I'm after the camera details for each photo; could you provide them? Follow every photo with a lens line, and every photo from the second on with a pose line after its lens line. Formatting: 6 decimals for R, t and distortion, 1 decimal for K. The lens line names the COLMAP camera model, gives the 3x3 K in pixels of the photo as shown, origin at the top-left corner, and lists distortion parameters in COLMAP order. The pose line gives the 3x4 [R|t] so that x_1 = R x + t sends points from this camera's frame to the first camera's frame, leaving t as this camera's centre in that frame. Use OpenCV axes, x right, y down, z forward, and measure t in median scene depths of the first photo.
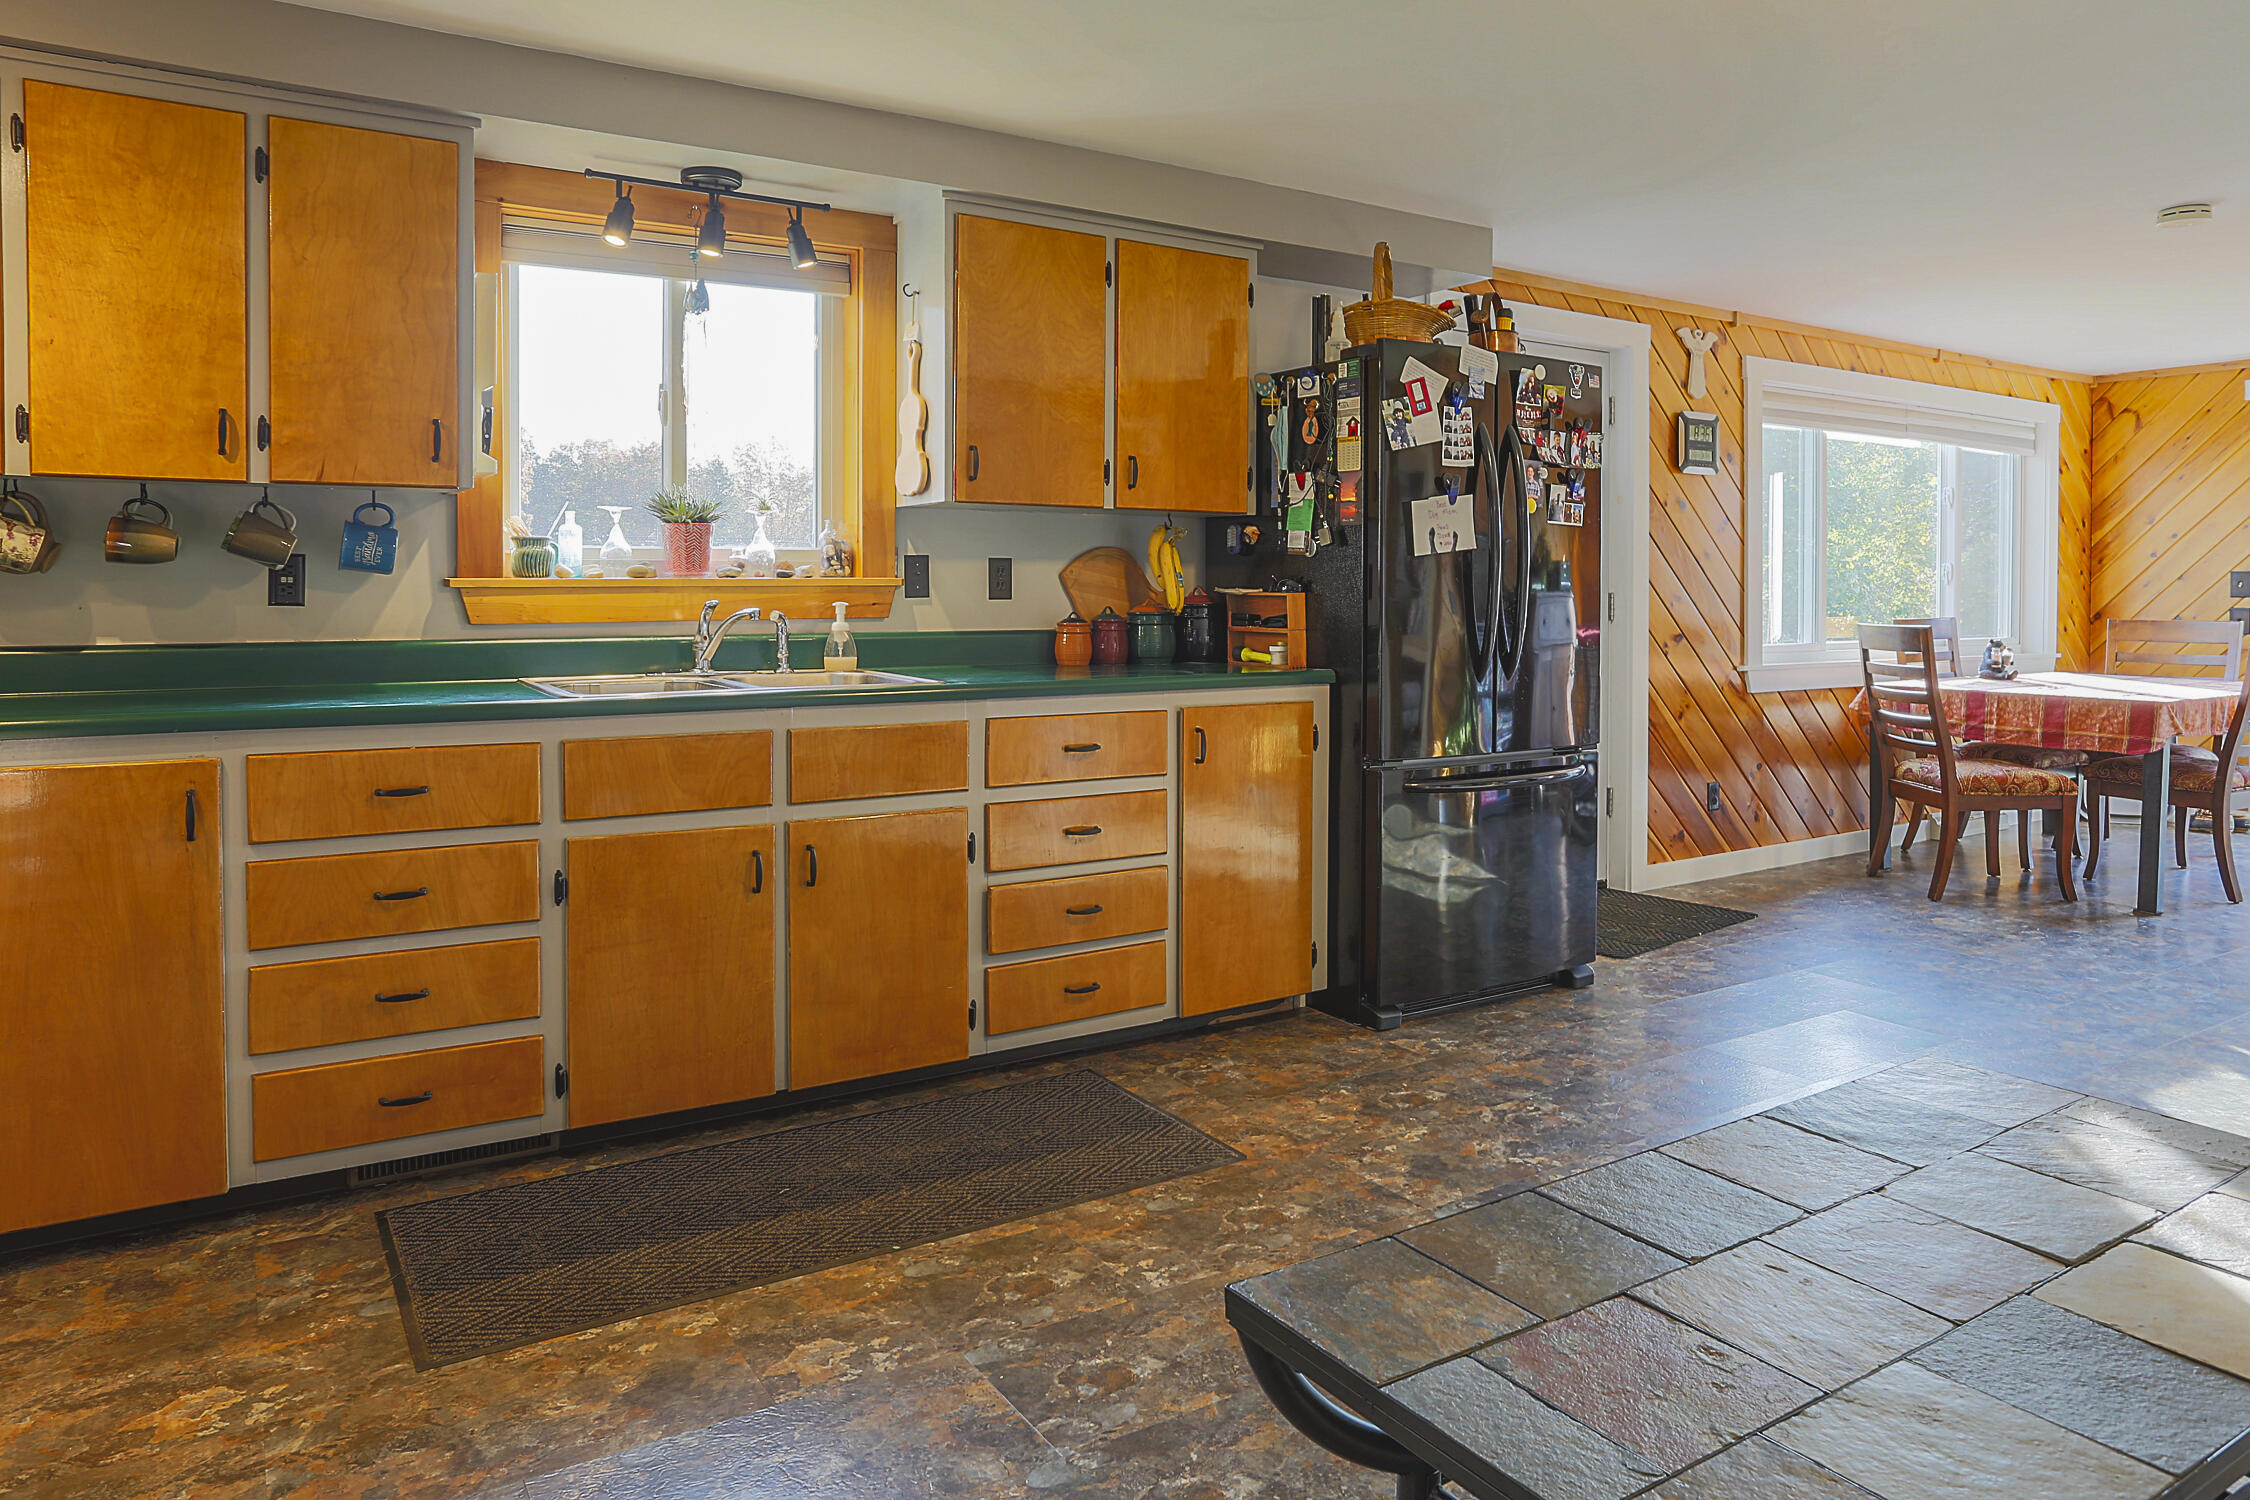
lens RADIAL K [[1430.1, 0, 1125.3], [0, 1430.1, 607.6], [0, 0, 1]] dist [-0.021306, 0.000686]
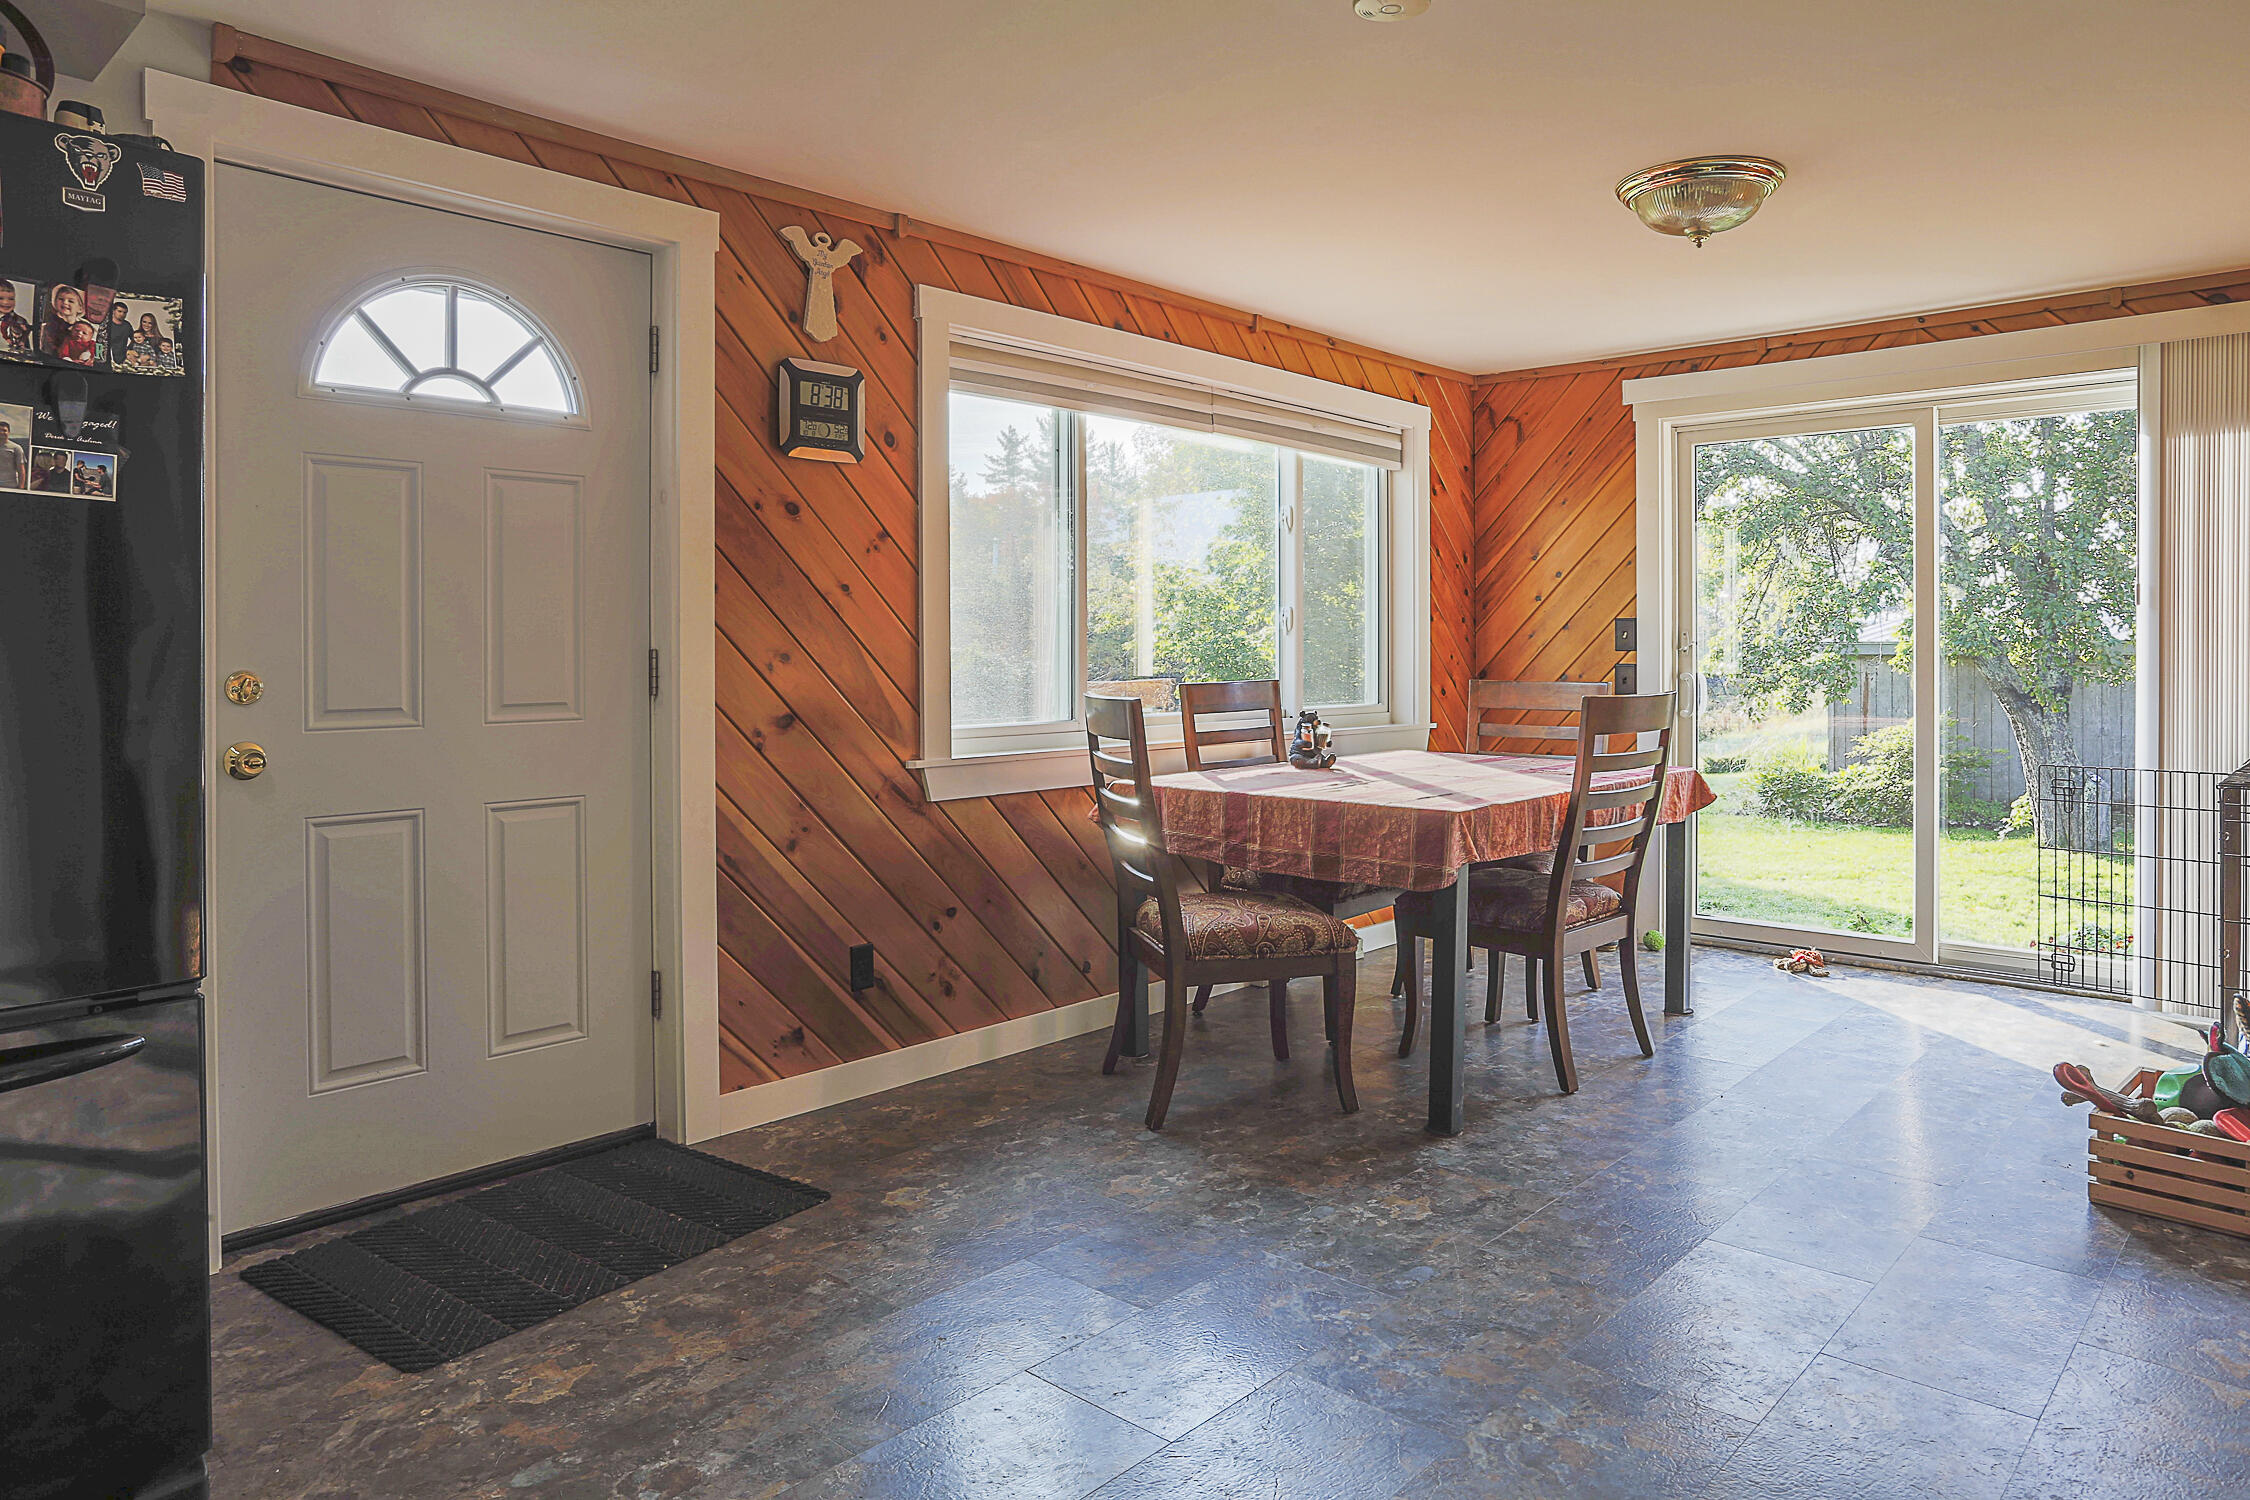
lens RADIAL K [[1457.5, 0, 1120.8], [0, 1457.5, 662.8], [0, 0, 1]] dist [-0.112623, 0.086149]
pose [[0.963534, -0.008864, 0.267441, 0.362740], [0.009241, 0.999957, -0.000150, -0.002915], [-0.267428, 0.002616, 0.963574, 0.354254]]
